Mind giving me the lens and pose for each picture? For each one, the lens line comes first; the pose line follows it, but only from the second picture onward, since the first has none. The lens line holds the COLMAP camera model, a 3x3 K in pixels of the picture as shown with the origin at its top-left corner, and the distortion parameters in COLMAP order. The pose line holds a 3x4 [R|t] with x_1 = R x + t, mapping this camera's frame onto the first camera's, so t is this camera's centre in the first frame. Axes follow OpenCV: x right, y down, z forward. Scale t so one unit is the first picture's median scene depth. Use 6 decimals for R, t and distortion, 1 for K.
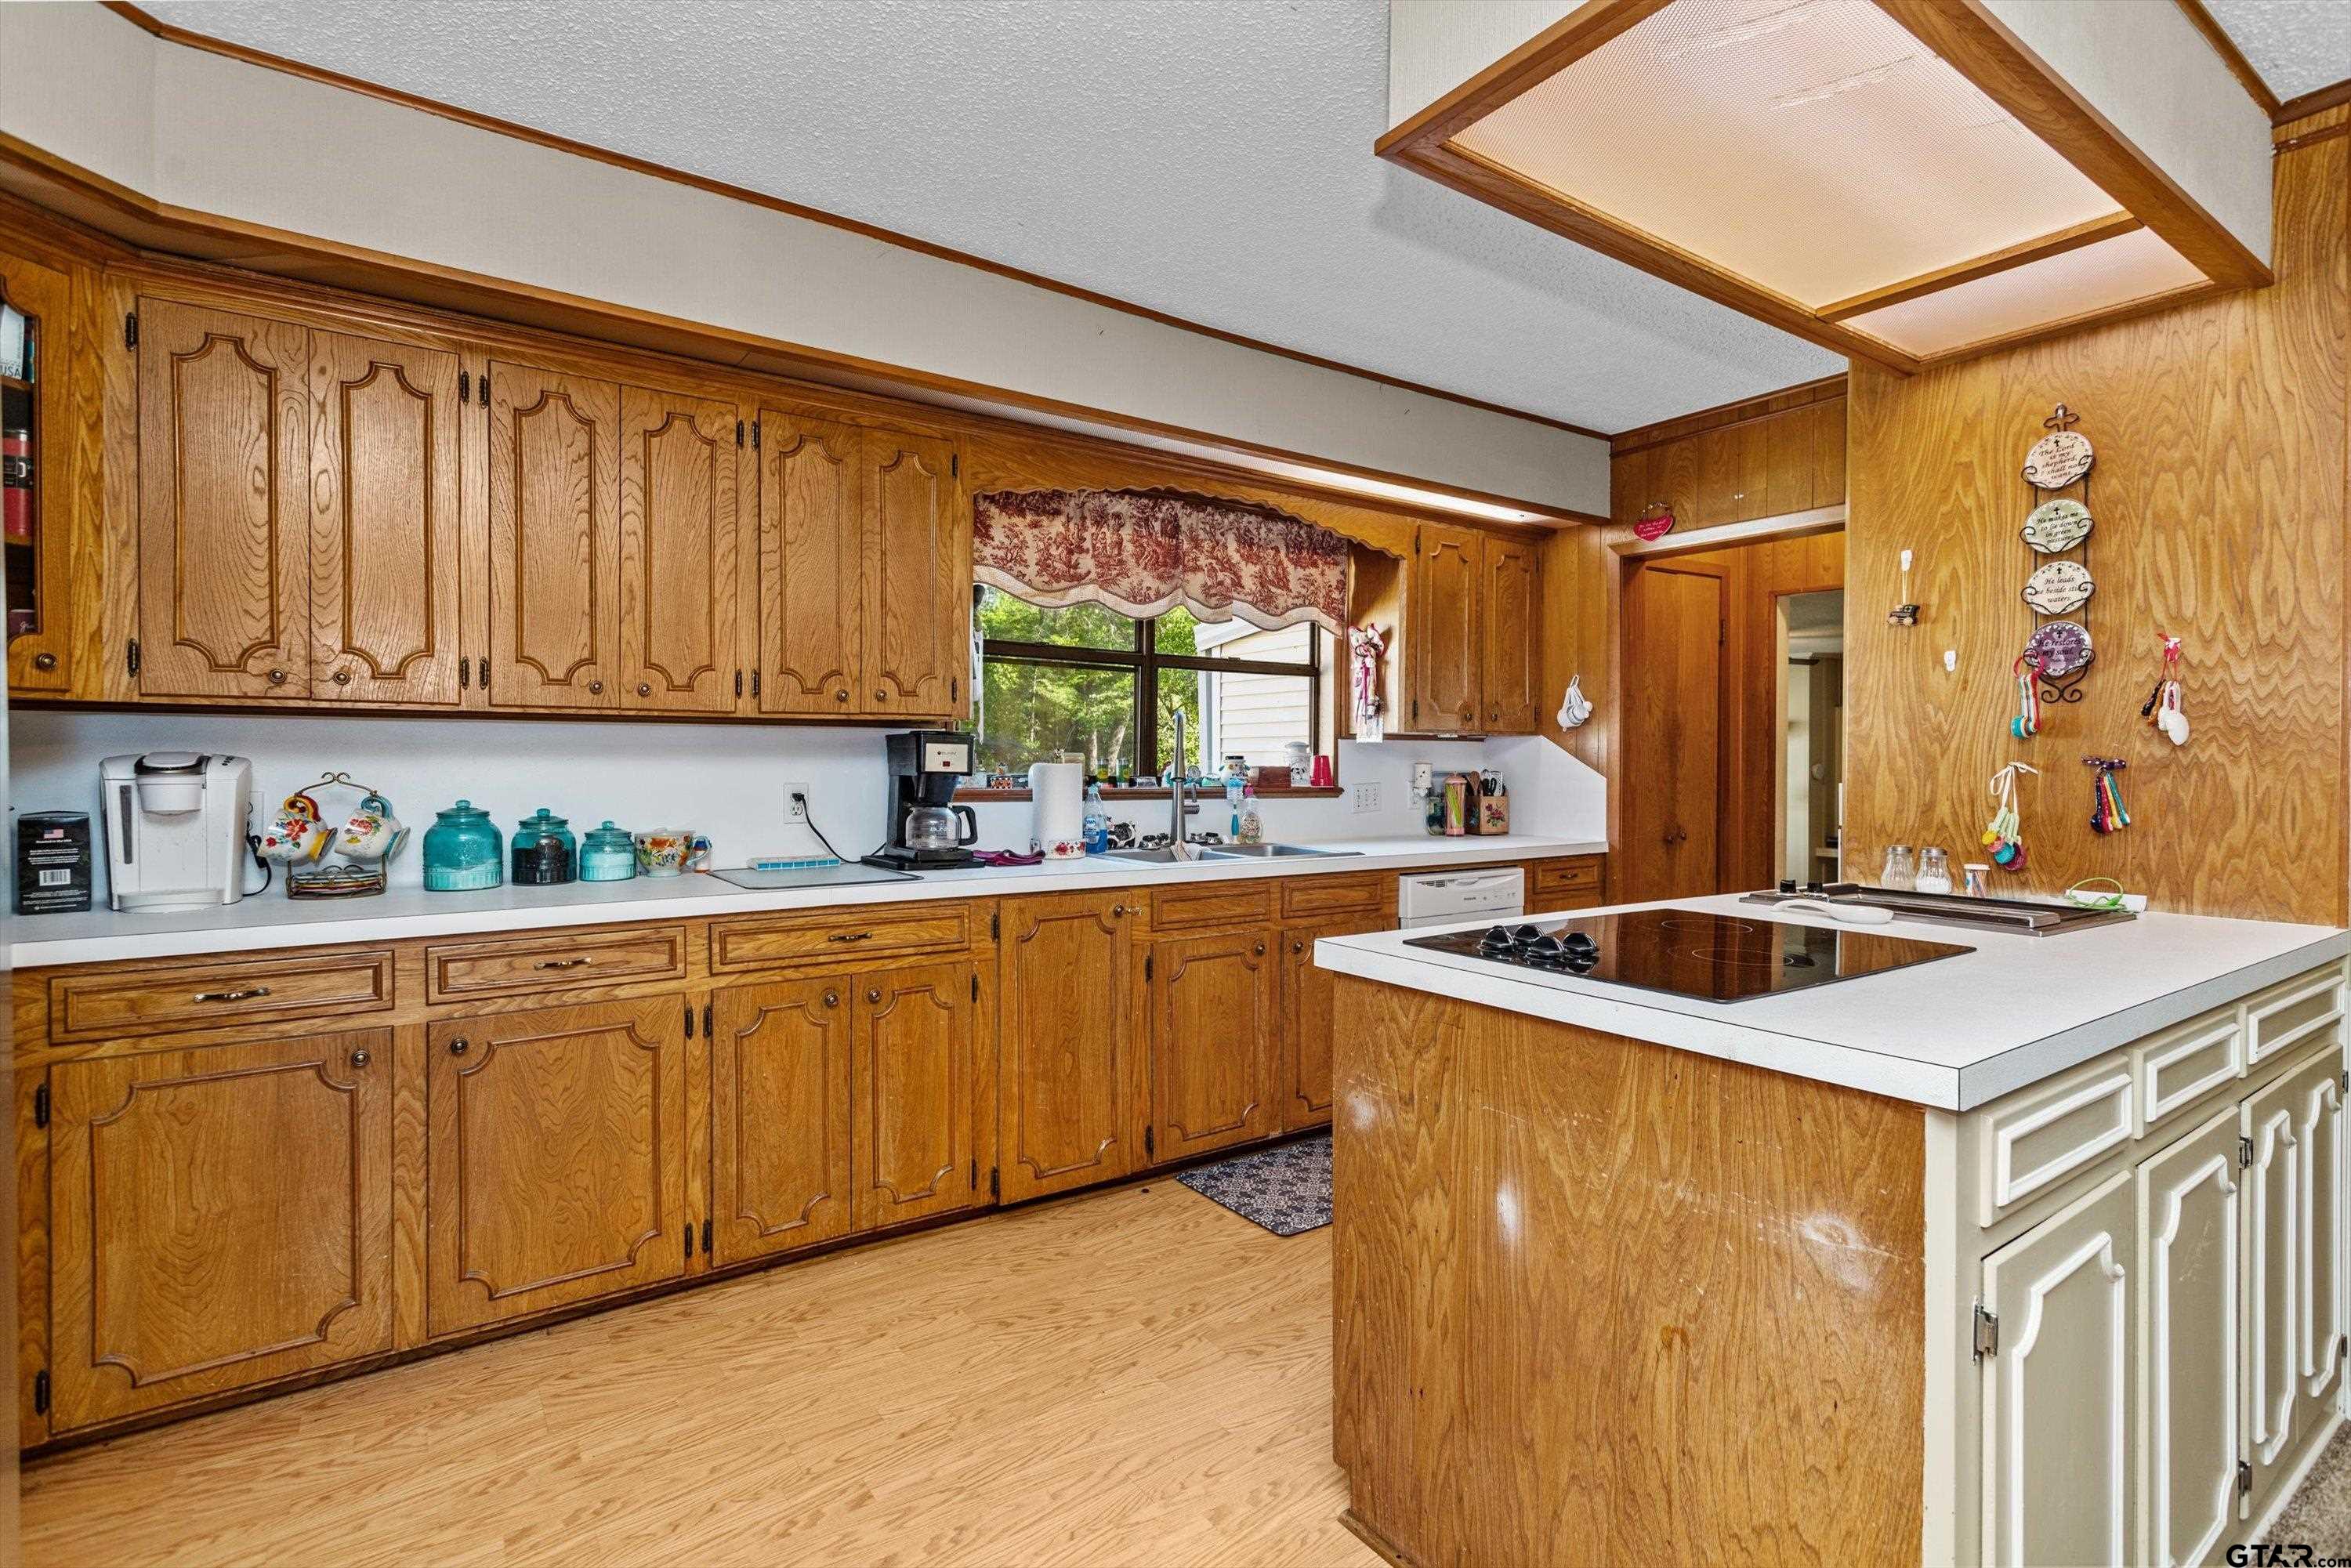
lens RADIAL K [[1117.5, 0, 1184.5], [0, 1117.5, 761.5], [0, 0, 1]] dist [0.006723, -0.001129]
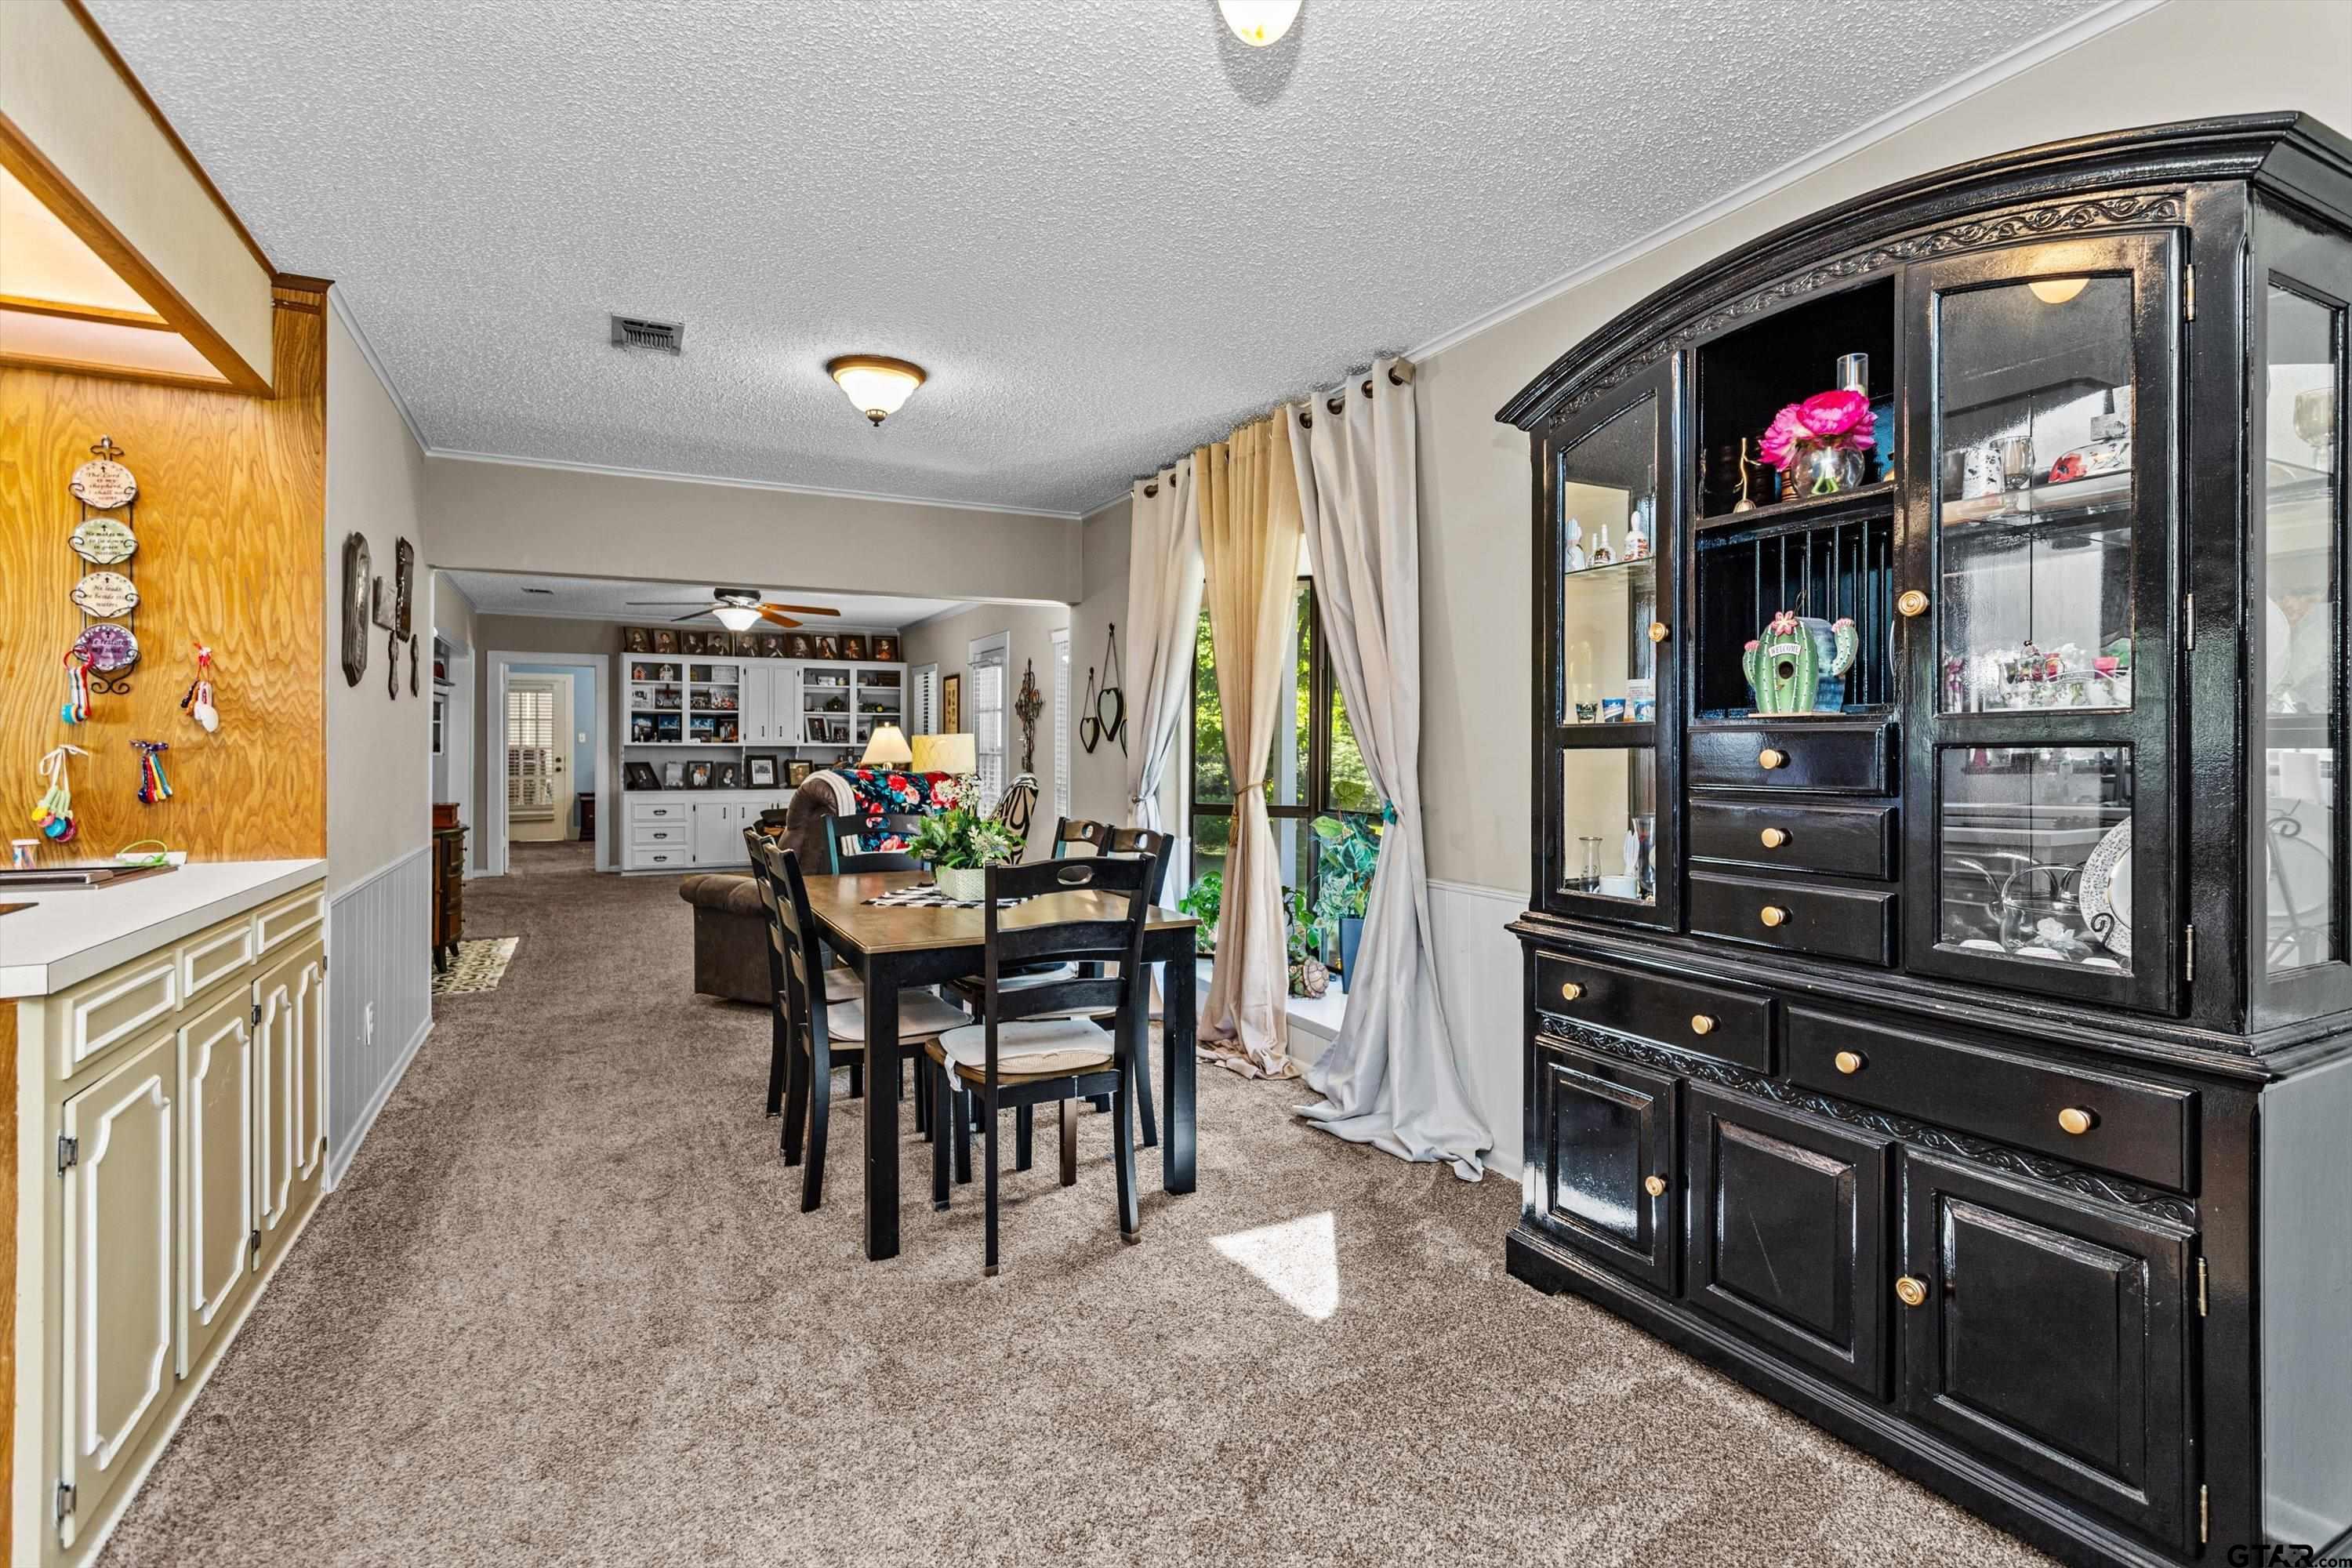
lens RADIAL K [[1118.0, 0, 1185.0], [0, 1118.0, 761.5], [0, 0, 1]] dist [0.006723, -0.001129]
pose [[0.136470, -0.012941, 0.990560, -0.239444], [-0.002387, 0.999907, 0.013392, -0.000499], [-0.990641, -0.004192, 0.136426, -0.284636]]
